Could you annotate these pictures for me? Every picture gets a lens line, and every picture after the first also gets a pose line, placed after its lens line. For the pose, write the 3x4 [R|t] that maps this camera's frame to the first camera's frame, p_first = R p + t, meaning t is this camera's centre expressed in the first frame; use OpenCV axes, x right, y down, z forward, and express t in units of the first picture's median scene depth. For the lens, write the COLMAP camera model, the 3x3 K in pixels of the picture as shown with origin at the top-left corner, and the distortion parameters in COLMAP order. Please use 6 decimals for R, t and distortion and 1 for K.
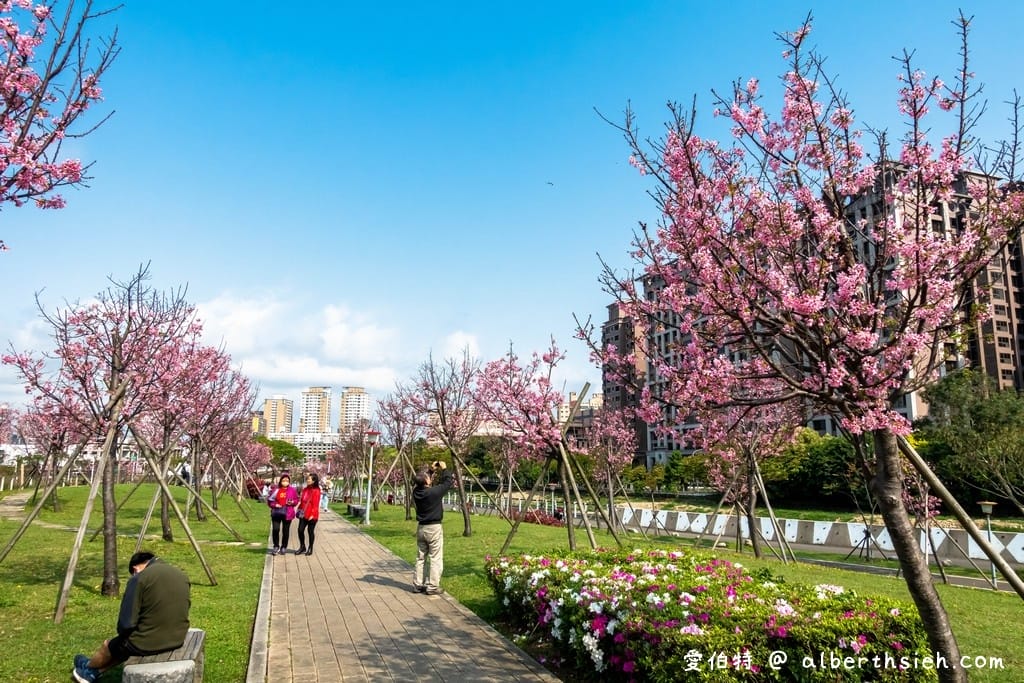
lens RADIAL K [[712.1, 0, 512.0], [0, 712.1, 341.5], [0, 0, 1]] dist [-0.003391, -0.001808]
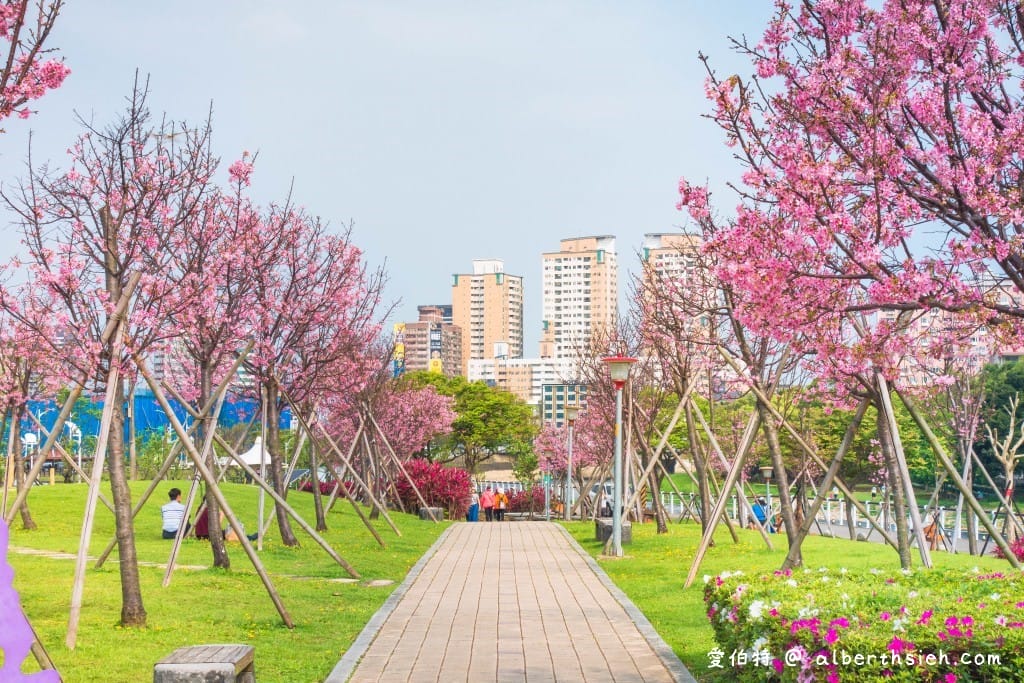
lens RADIAL K [[2062.5, 0, 512.0], [0, 2062.5, 341.5], [0, 0, 1]] dist [-0.000949, 0.090554]
pose [[0.950236, -0.027528, -0.310314, 0.180585], [0.065739, 0.991377, 0.113361, -0.046999], [0.304517, -0.128120, 0.943851, -0.325927]]
